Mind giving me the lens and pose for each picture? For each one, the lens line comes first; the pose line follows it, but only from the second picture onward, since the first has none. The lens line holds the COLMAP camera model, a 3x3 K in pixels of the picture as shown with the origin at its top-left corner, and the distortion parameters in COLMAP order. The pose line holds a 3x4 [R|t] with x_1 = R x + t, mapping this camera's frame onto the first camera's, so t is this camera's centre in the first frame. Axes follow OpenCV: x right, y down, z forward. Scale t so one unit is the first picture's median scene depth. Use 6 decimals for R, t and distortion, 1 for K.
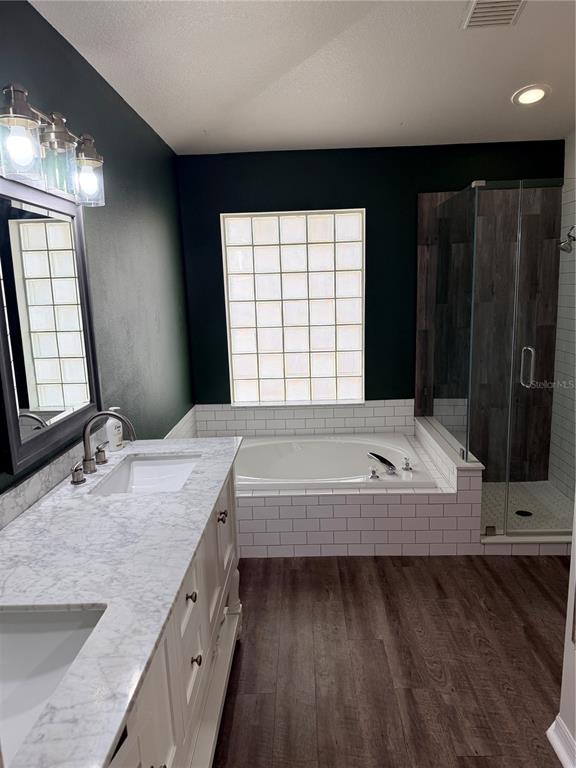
lens RADIAL K [[538.2, 0, 286.1], [0, 538.2, 387.1], [0, 0, 1]] dist [0.040677, -0.046858]
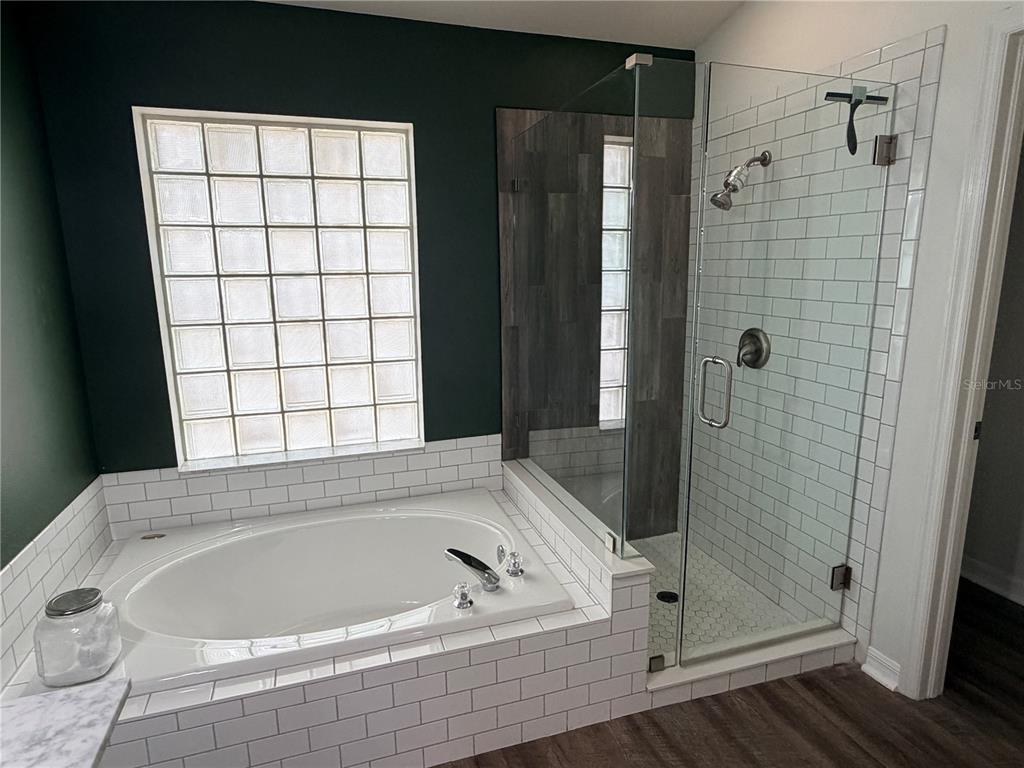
lens RADIAL K [[597.3, 0, 514.1], [0, 597.3, 386.3], [0, 0, 1]] dist [0.000110, -0.001279]
pose [[0.938672, -0.045766, 0.341760, 0.012553], [0.042871, 0.998952, 0.016023, -0.045336], [-0.342135, -0.000388, 0.939651, 0.330677]]
